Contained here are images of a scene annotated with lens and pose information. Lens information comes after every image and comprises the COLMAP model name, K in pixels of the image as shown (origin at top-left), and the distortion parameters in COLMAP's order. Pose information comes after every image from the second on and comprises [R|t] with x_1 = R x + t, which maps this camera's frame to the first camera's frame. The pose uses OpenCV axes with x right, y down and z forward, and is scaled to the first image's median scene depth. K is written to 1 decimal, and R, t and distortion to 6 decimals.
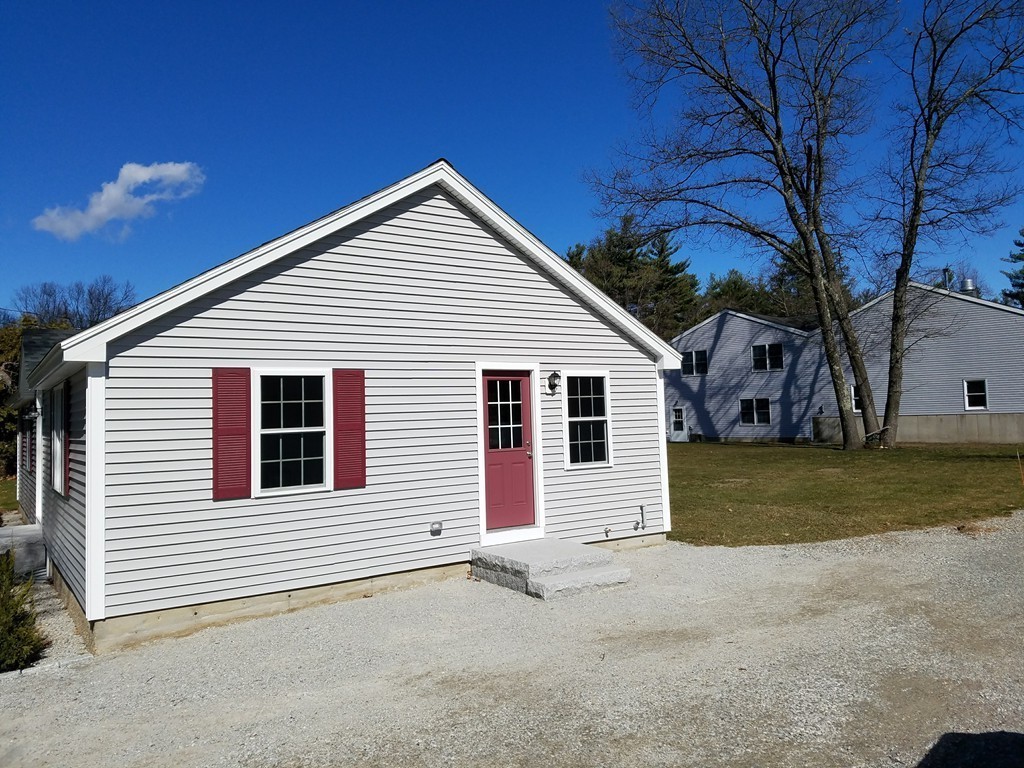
lens RADIAL K [[790.3, 0, 512.0], [0, 790.3, 384.0], [0, 0, 1]] dist [-0.003247, -0.056636]
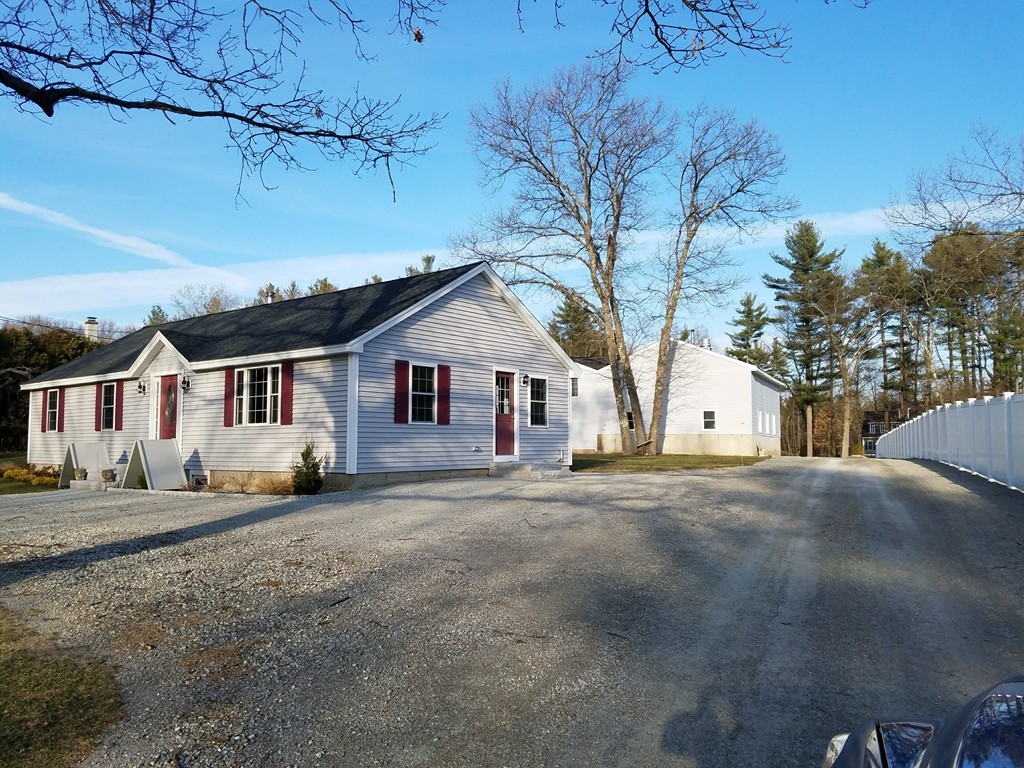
lens RADIAL K [[786.5, 0, 512.3], [0, 786.5, 373.3], [0, 0, 1]] dist [0.197848, -0.304194]
pose [[0.952184, 0.062524, 0.299060, -0.194999], [-0.047247, 0.997195, -0.058050, 0.033176], [-0.301851, 0.041144, 0.952467, -0.282404]]
